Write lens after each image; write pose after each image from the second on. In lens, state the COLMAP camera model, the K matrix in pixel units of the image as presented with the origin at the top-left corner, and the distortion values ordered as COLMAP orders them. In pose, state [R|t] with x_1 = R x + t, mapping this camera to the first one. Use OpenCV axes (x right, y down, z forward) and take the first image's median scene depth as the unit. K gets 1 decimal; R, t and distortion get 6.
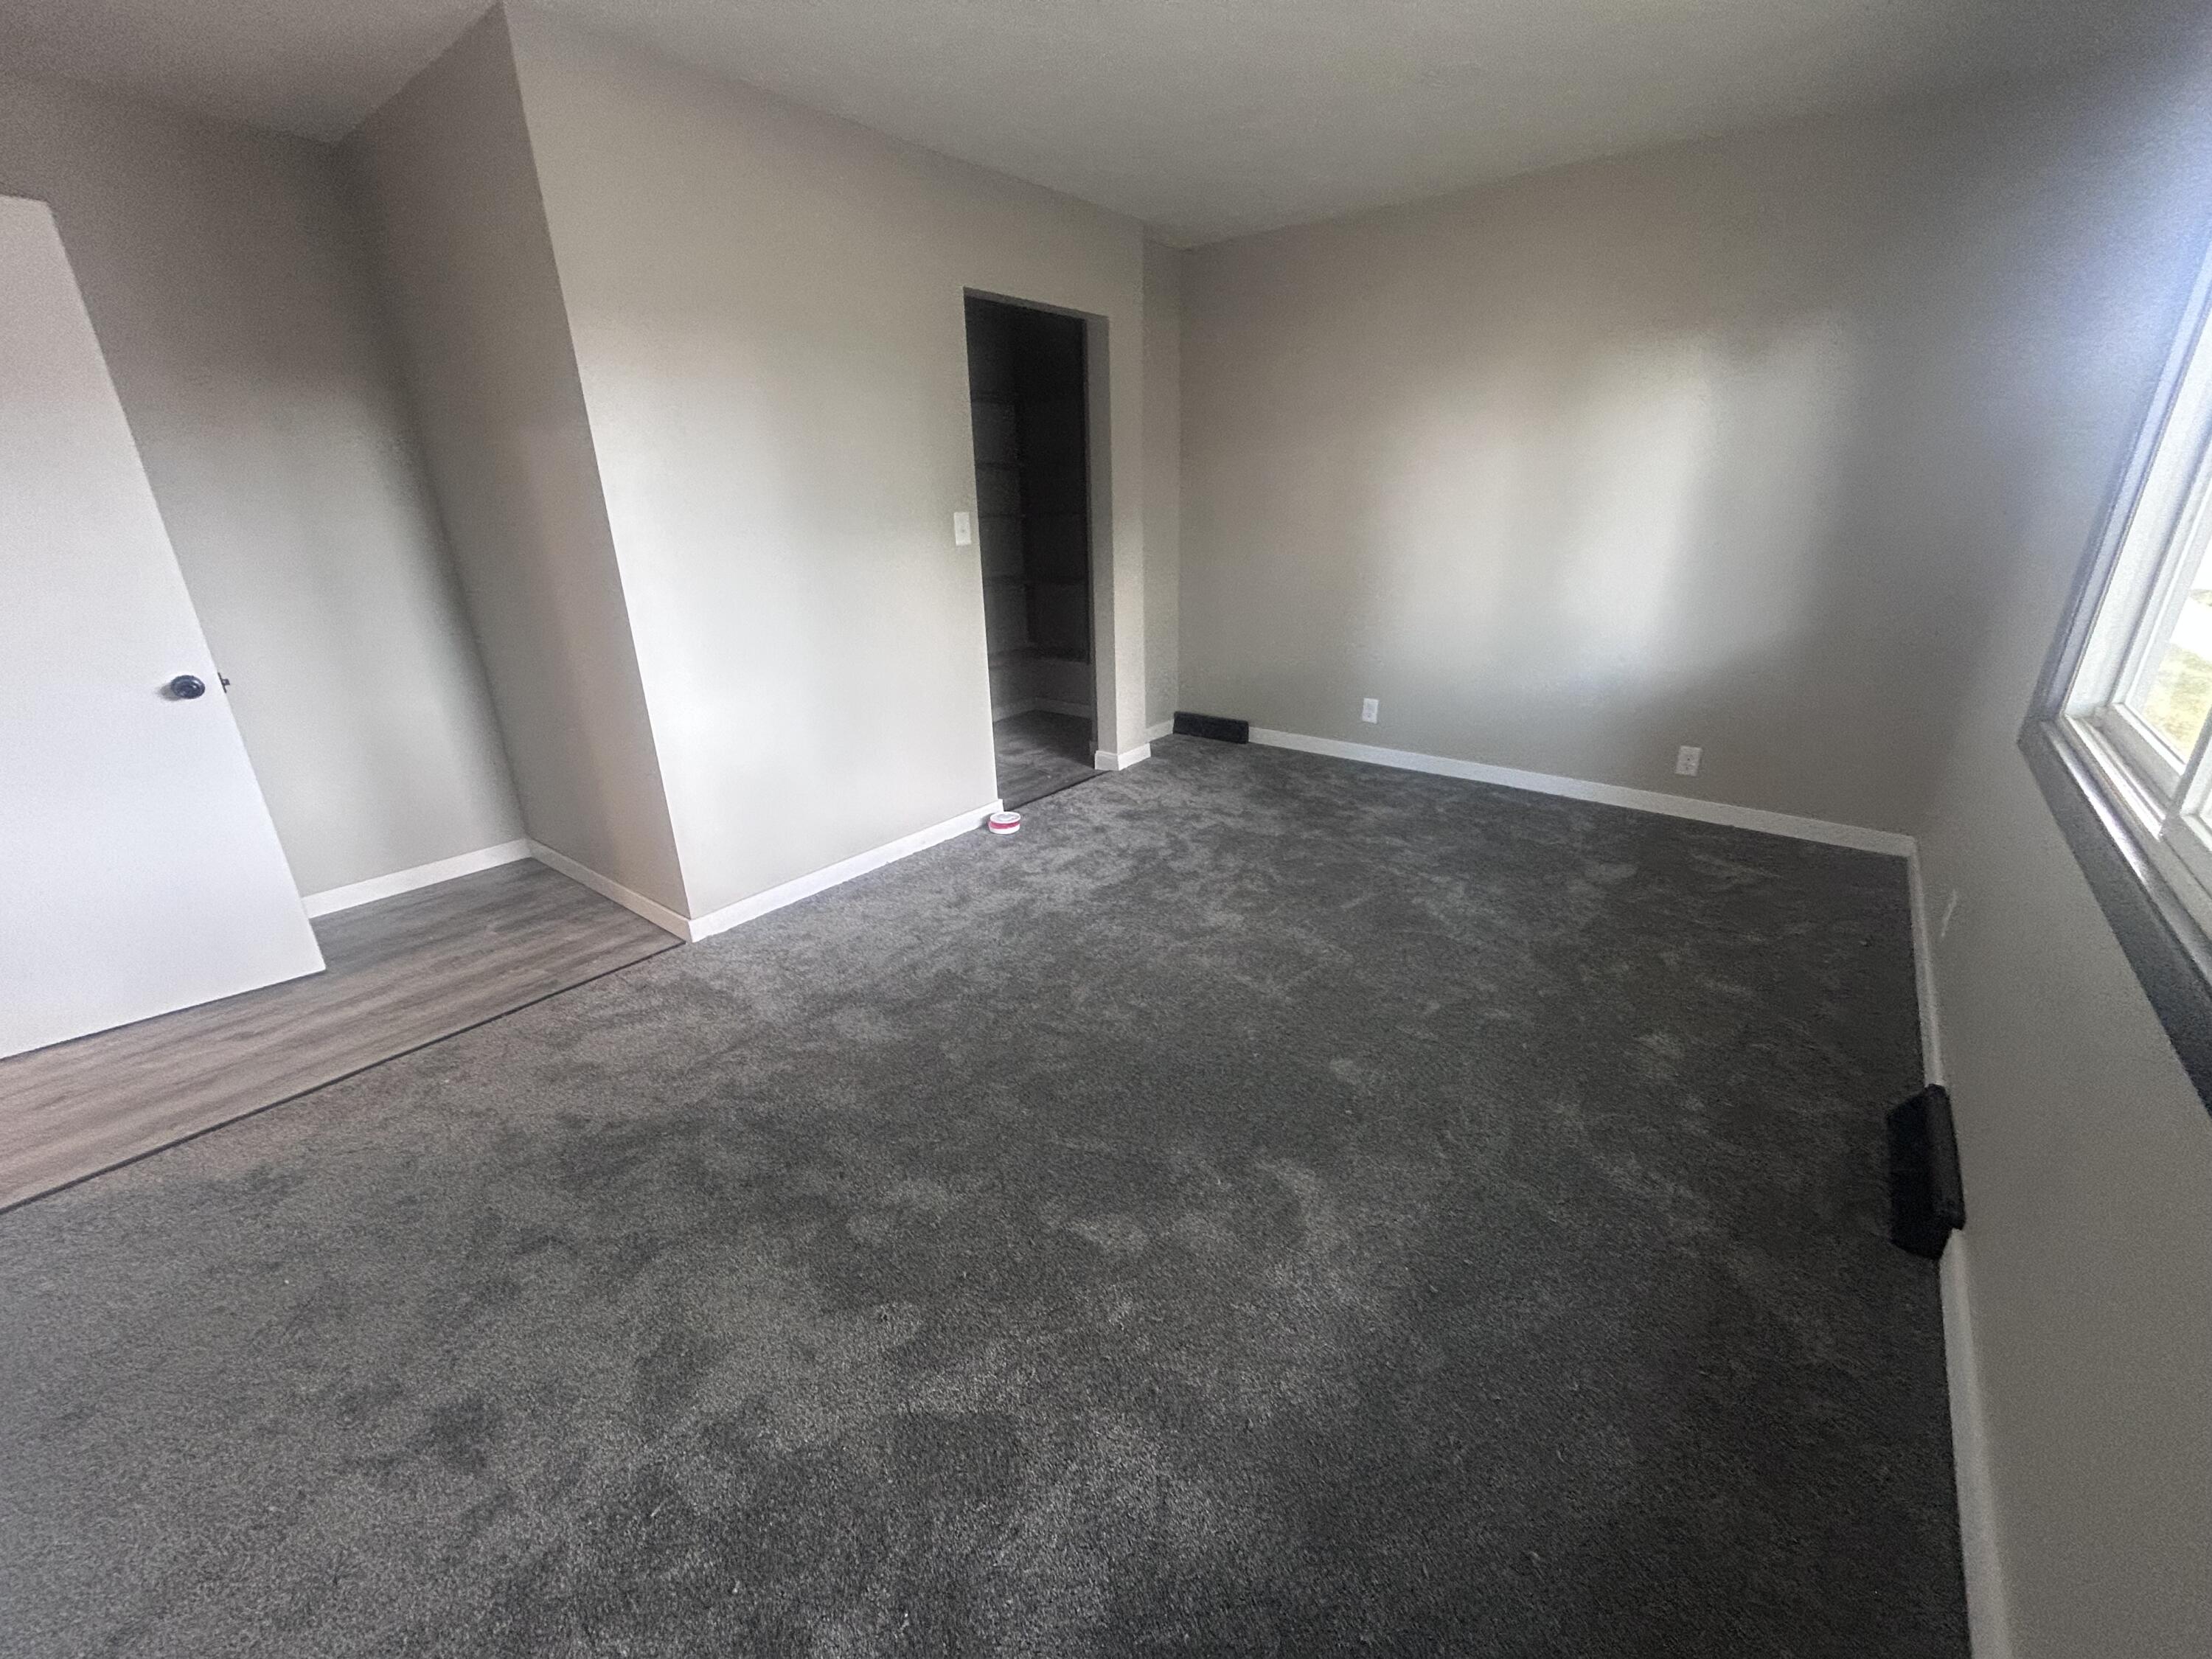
lens RADIAL K [[901.3, 0, 1106.5], [0, 901.3, 822.7], [0, 0, 1]] dist [-0.003585, 0.000988]
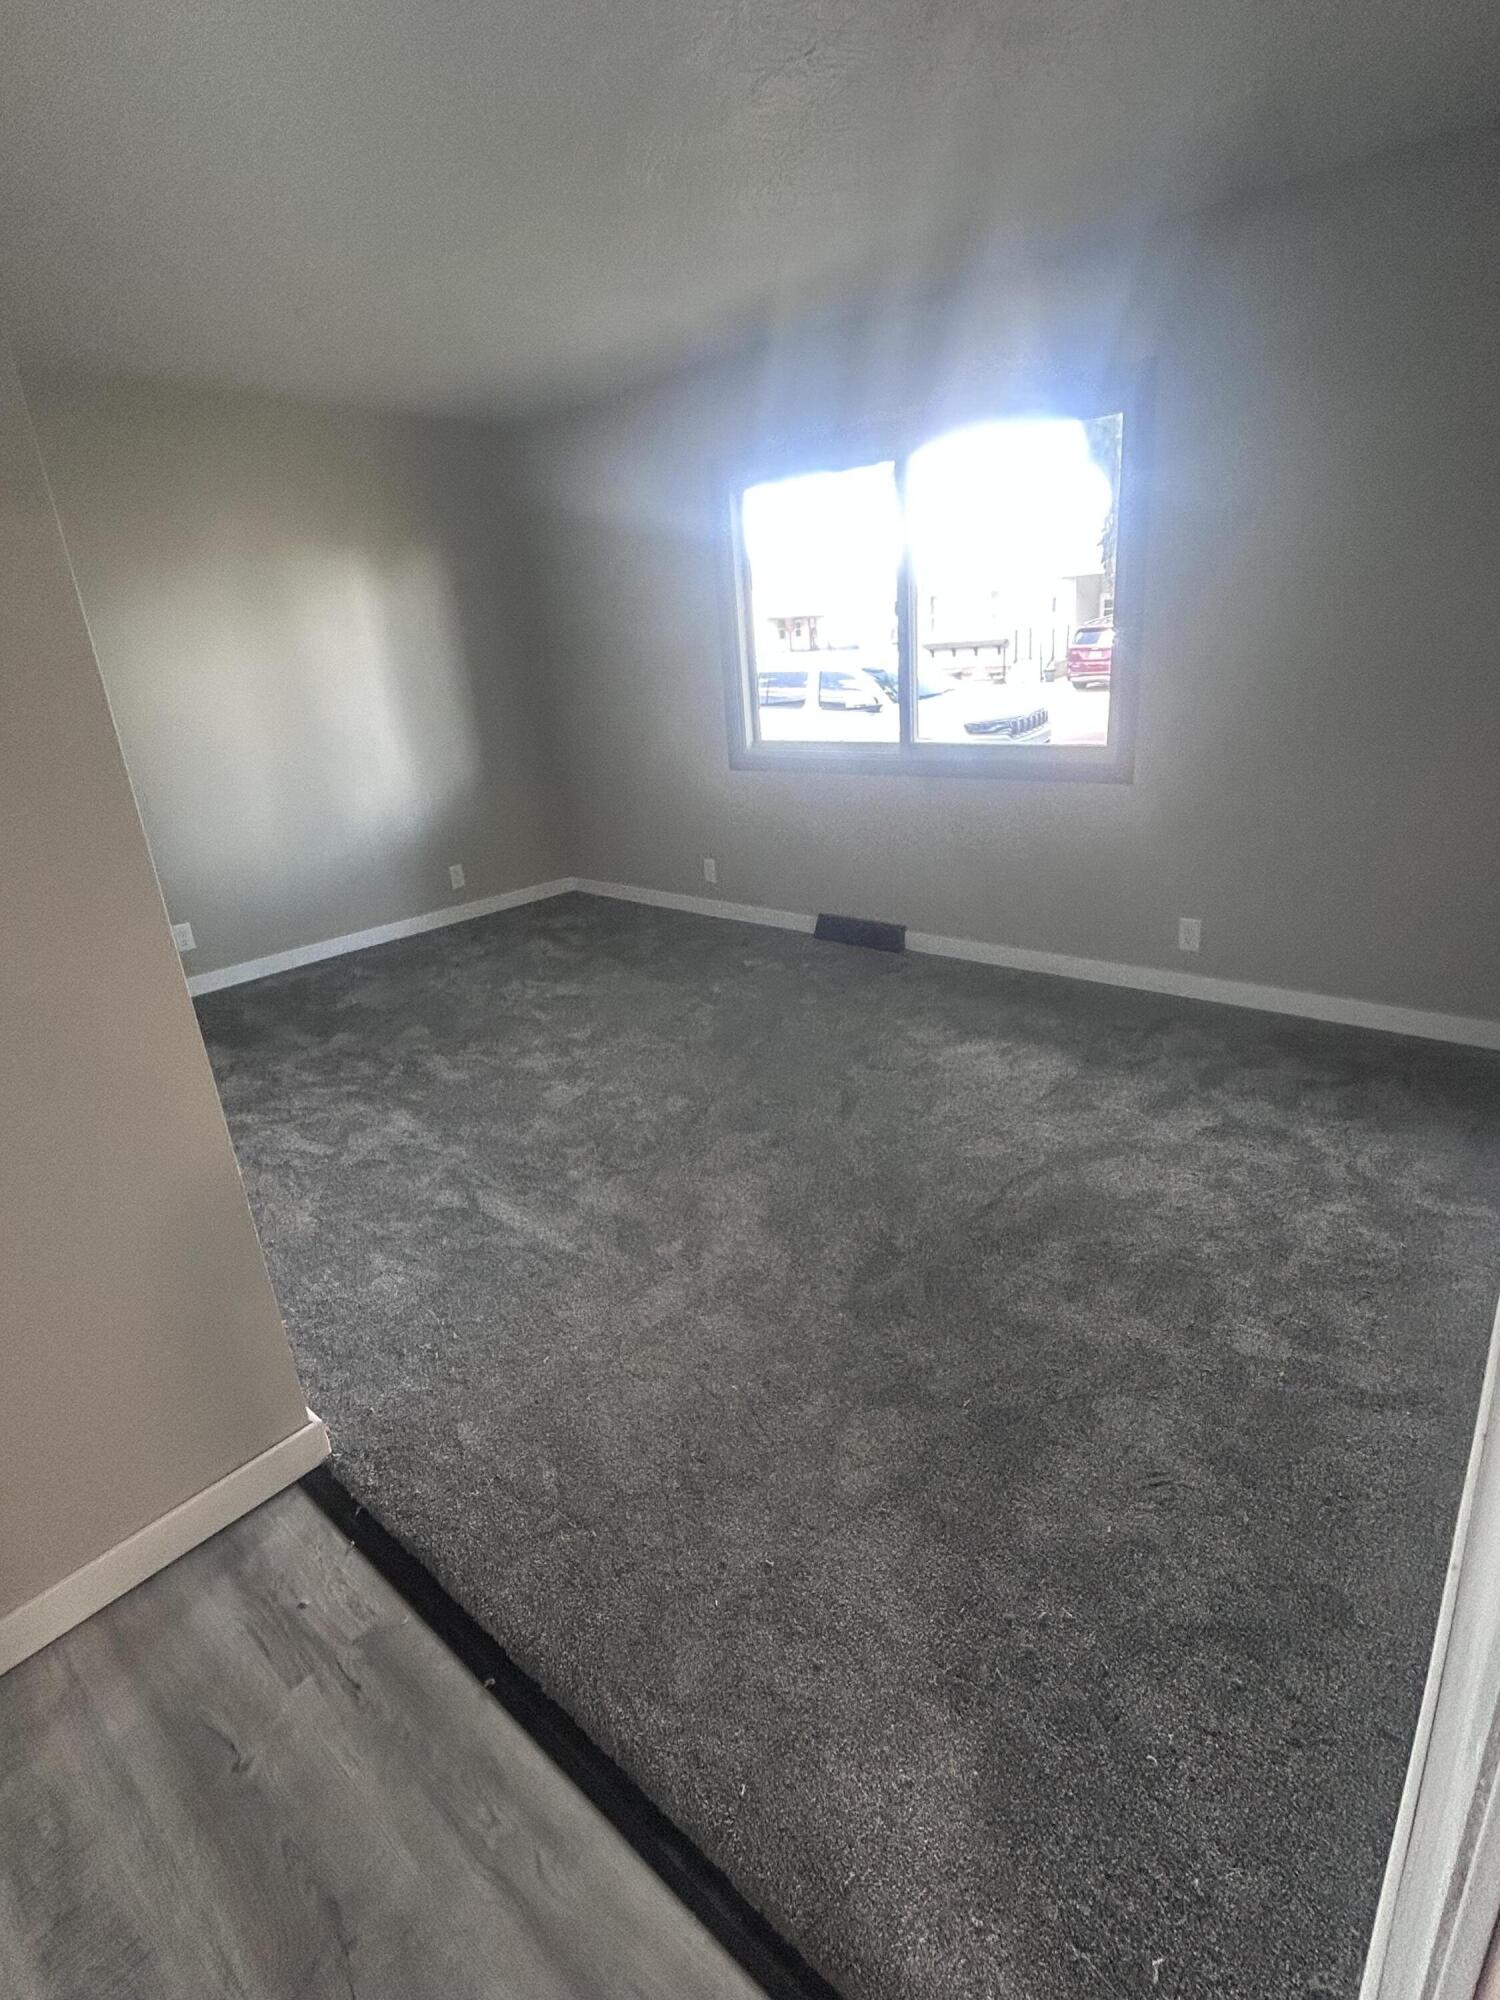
lens RADIAL K [[985.2, 0, 751.6], [0, 985.2, 1000.1], [0, 0, 1]] dist [0.002178, 0.000042]
pose [[0.039714, -0.321670, 0.946019, -0.775946], [0.410794, 0.868310, 0.278002, -0.141579], [-0.910863, 0.377579, 0.166624, 0.467265]]
